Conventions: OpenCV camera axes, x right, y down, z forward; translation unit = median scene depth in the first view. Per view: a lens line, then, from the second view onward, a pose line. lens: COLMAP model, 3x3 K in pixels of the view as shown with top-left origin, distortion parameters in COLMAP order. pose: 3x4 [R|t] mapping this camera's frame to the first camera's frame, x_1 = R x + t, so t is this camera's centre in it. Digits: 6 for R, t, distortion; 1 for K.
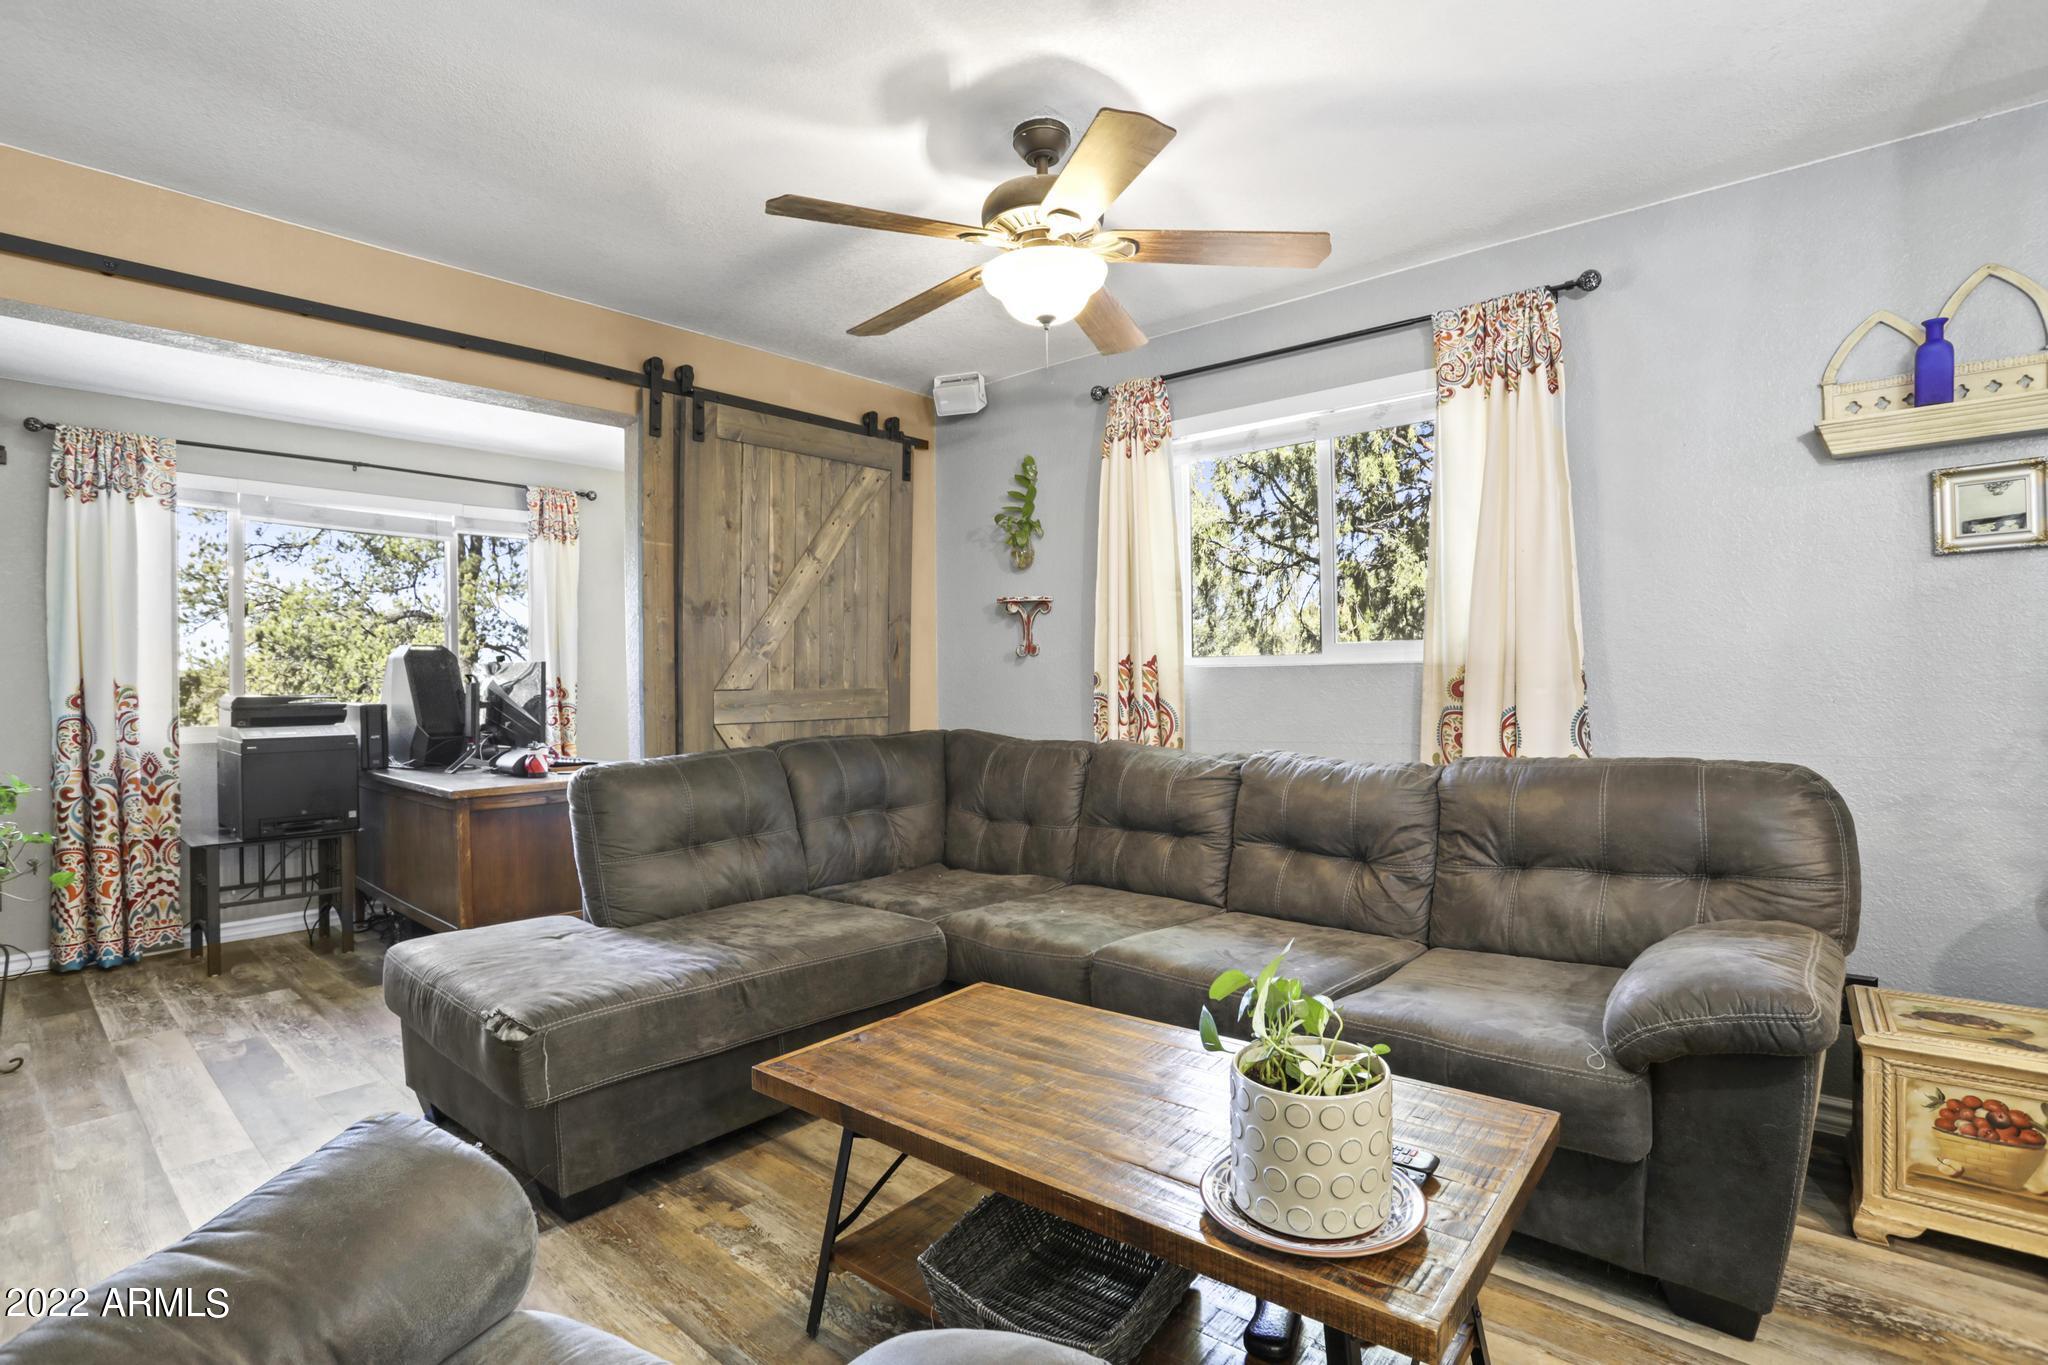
lens RADIAL K [[1032.4, 0, 1025.0], [0, 1032.4, 676.7], [0, 0, 1]] dist [0.003257, 0.000493]
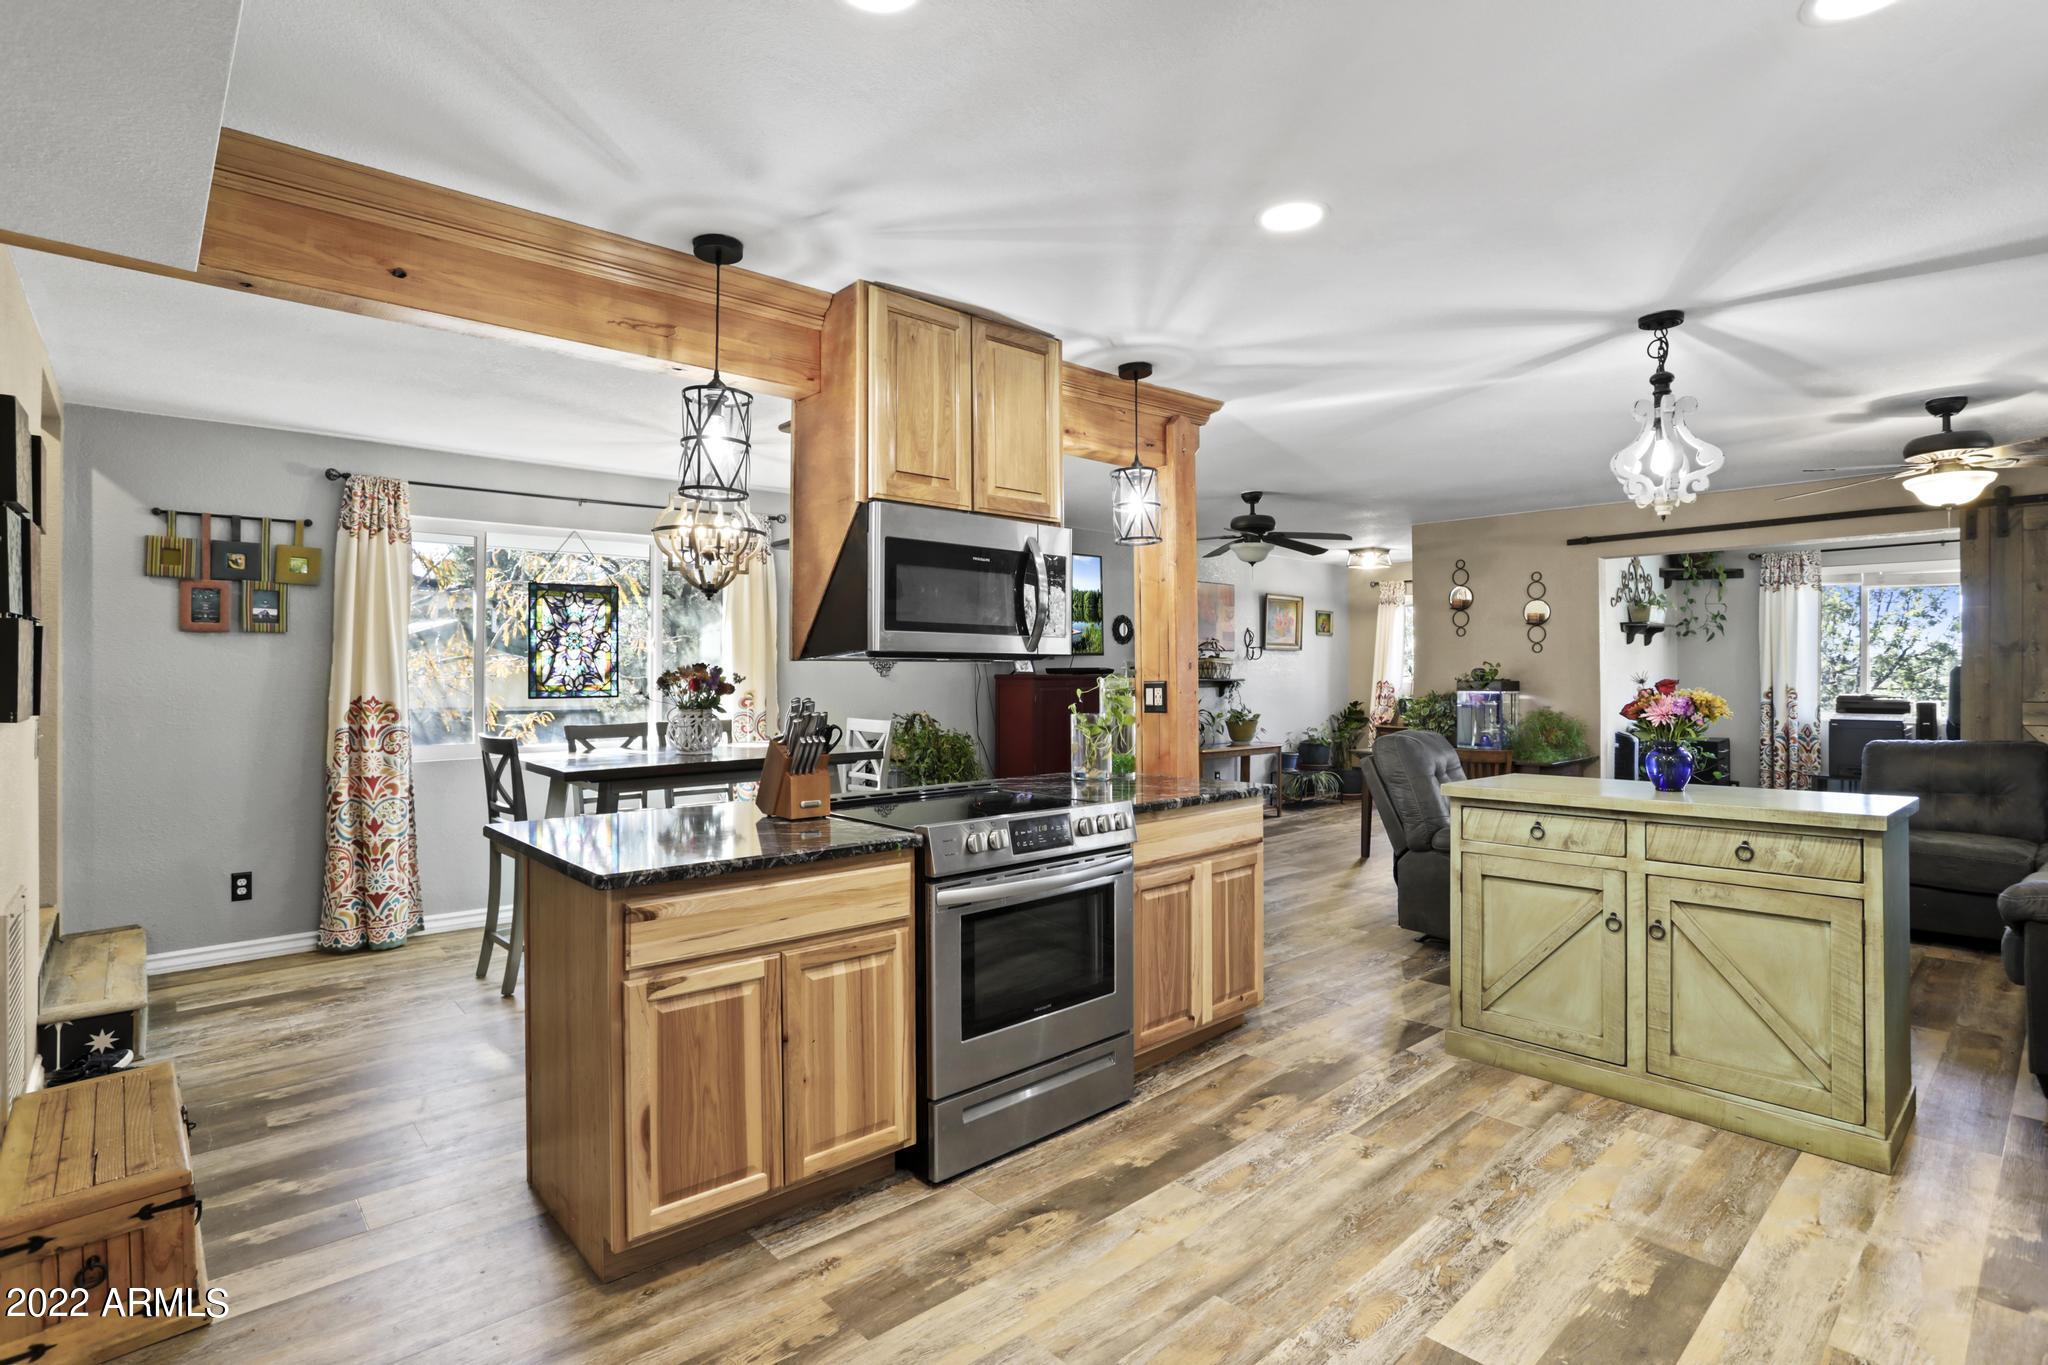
lens RADIAL K [[1032.4, 0, 1024.8], [0, 1032.4, 675.9], [0, 0, 1]] dist [0.003257, 0.000493]
pose [[-0.038347, 0.012318, -0.999189, 1.478785], [0.003811, 0.999919, 0.012181, -0.056695], [0.999257, -0.003341, -0.038390, -0.441832]]
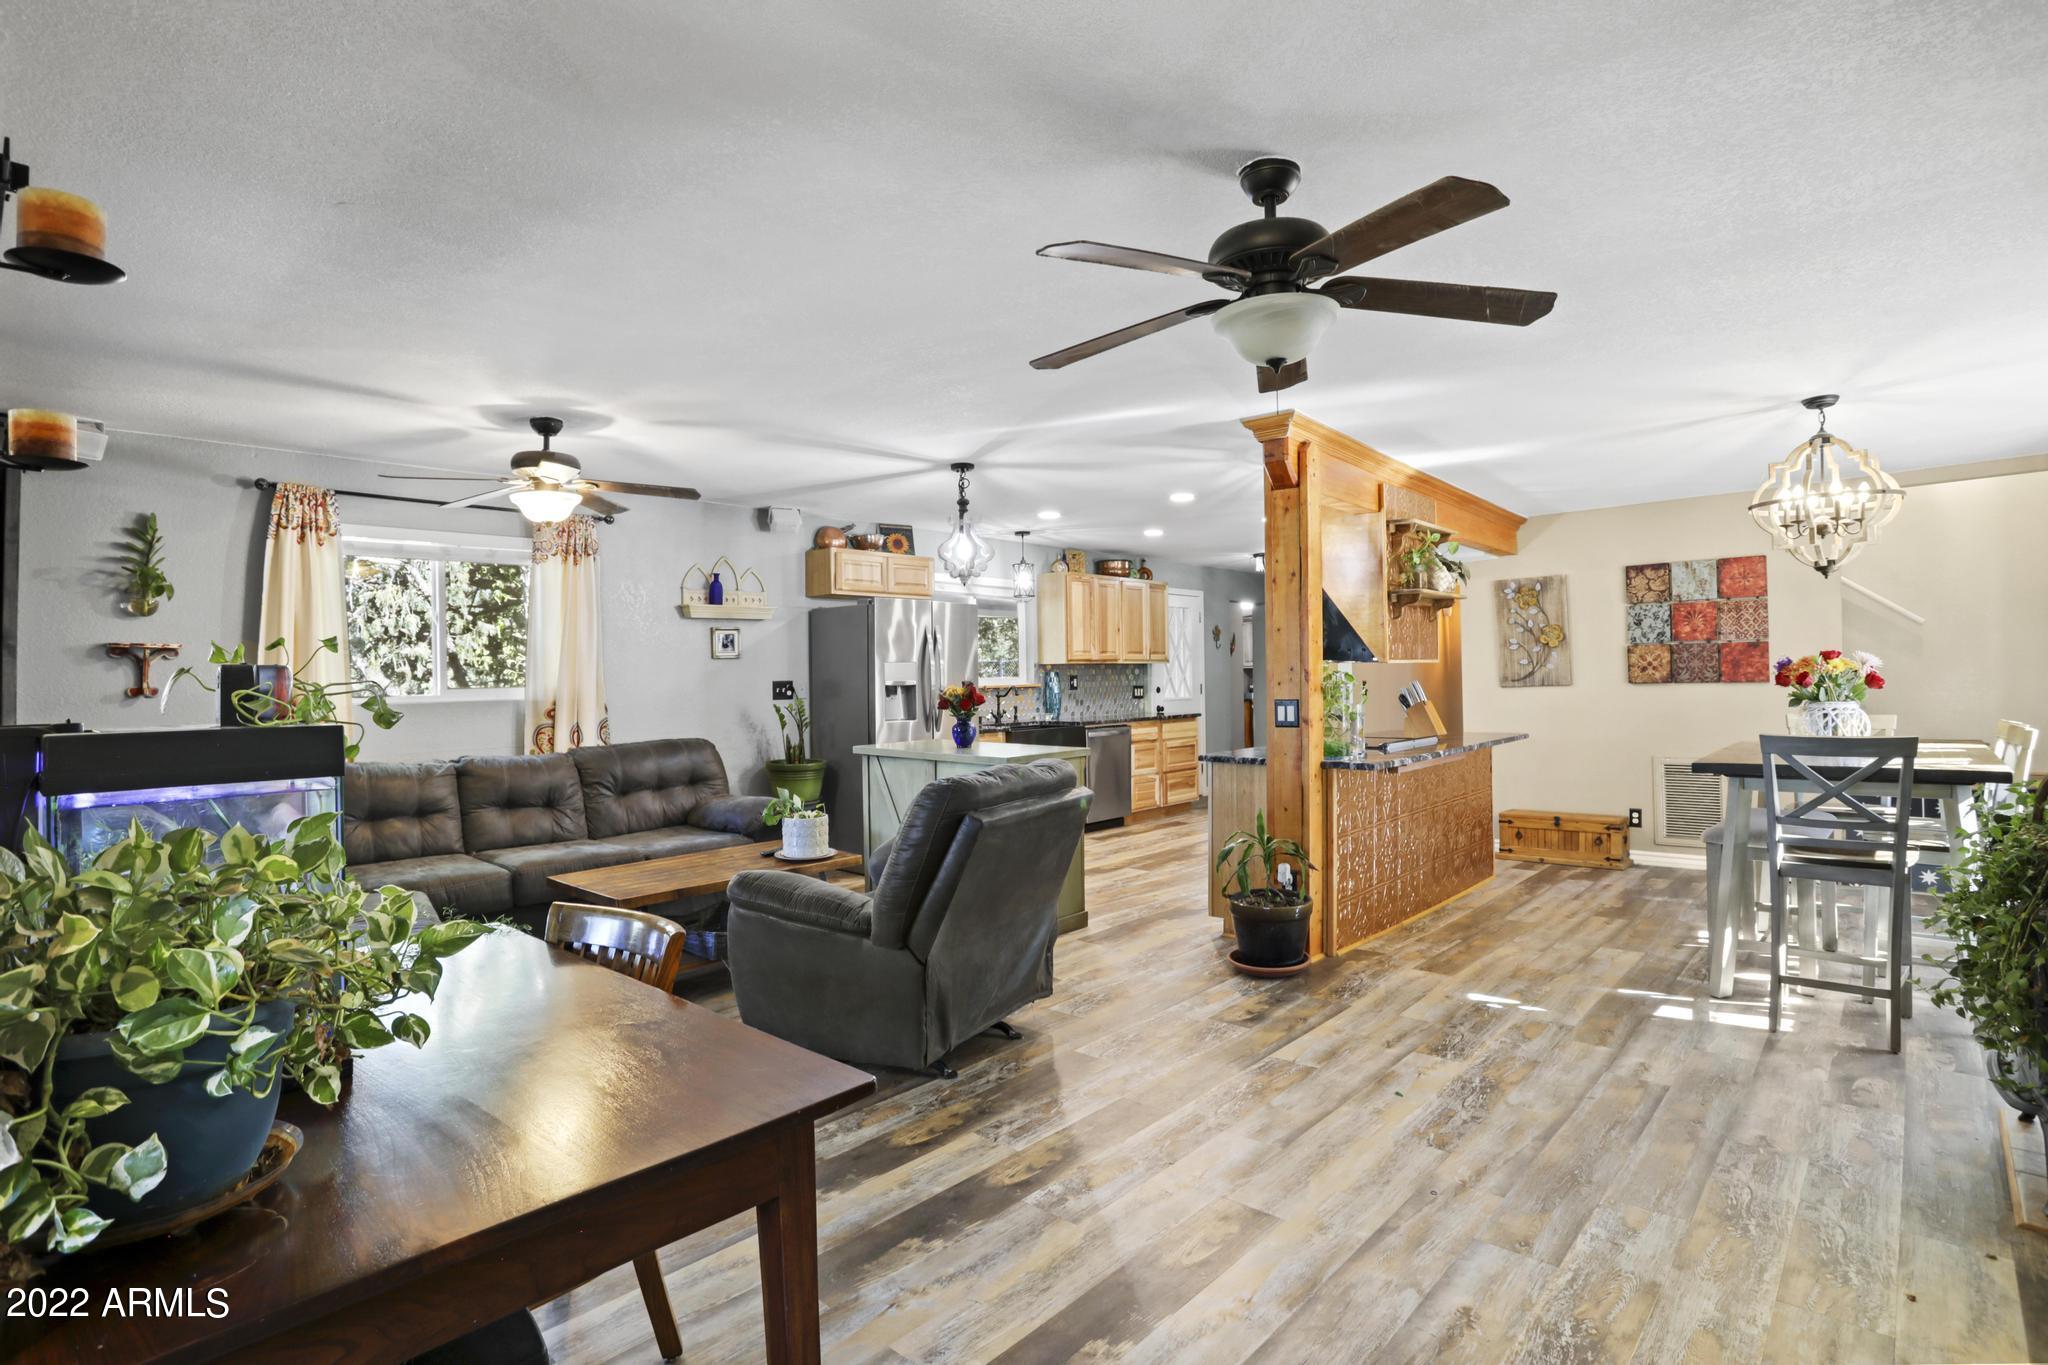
lens RADIAL K [[1032.4, 0, 1028.7], [0, 1032.4, 676.1], [0, 0, 1]] dist [0.003257, 0.000493]
pose [[0.061027, 0.017972, 0.997974, -1.019402], [0.018686, 0.999642, -0.019145, -0.003881], [-0.997961, 0.019817, 0.060669, 0.010000]]
